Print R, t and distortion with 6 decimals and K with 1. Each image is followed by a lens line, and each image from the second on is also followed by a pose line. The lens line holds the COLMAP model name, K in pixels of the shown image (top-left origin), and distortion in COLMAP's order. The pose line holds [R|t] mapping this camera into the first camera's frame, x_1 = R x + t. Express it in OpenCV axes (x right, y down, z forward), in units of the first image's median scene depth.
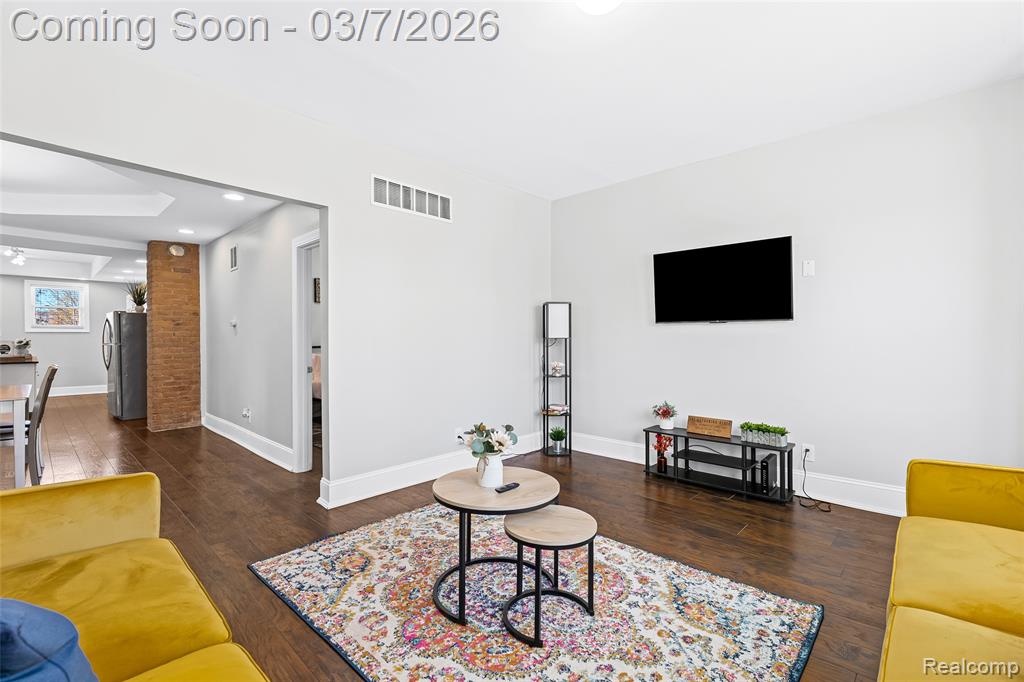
lens RADIAL K [[456.4, 0, 512.4], [0, 456.4, 340.0], [0, 0, 1]] dist [0.002701, -0.000282]
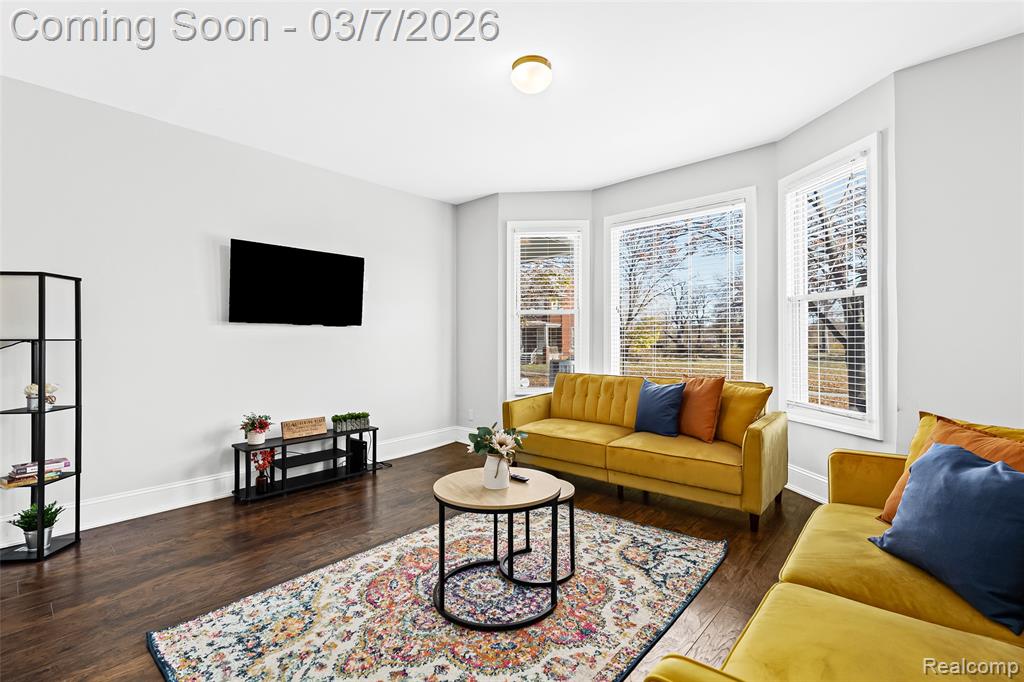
lens RADIAL K [[456.4, 0, 515.4], [0, 456.4, 340.7], [0, 0, 1]] dist [0.002701, -0.000282]
pose [[-0.032632, 0.001257, 0.999467, -0.810700], [0.008255, 0.999965, -0.000988, 0.003307], [-0.999433, 0.008218, -0.032642, 0.779298]]
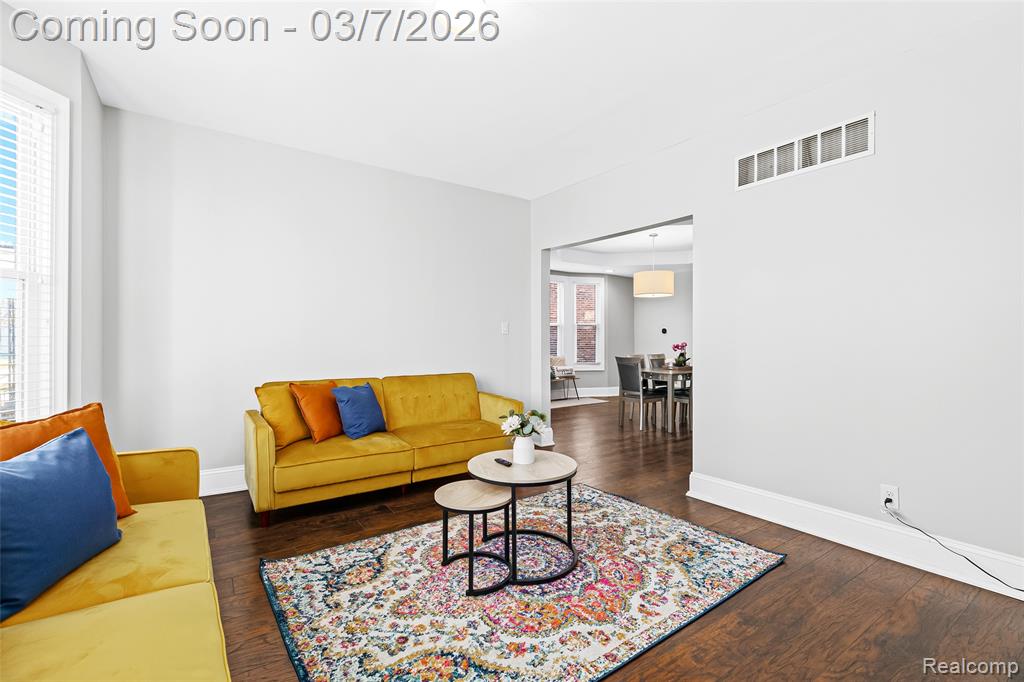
lens RADIAL K [[456.4, 0, 512.6], [0, 456.4, 339.9], [0, 0, 1]] dist [0.002701, -0.000282]
pose [[-0.205147, 0.000303, -0.978731, 0.866637], [-0.002217, 0.999997, 0.000774, 0.002151], [0.978729, 0.002329, -0.205145, 0.953609]]
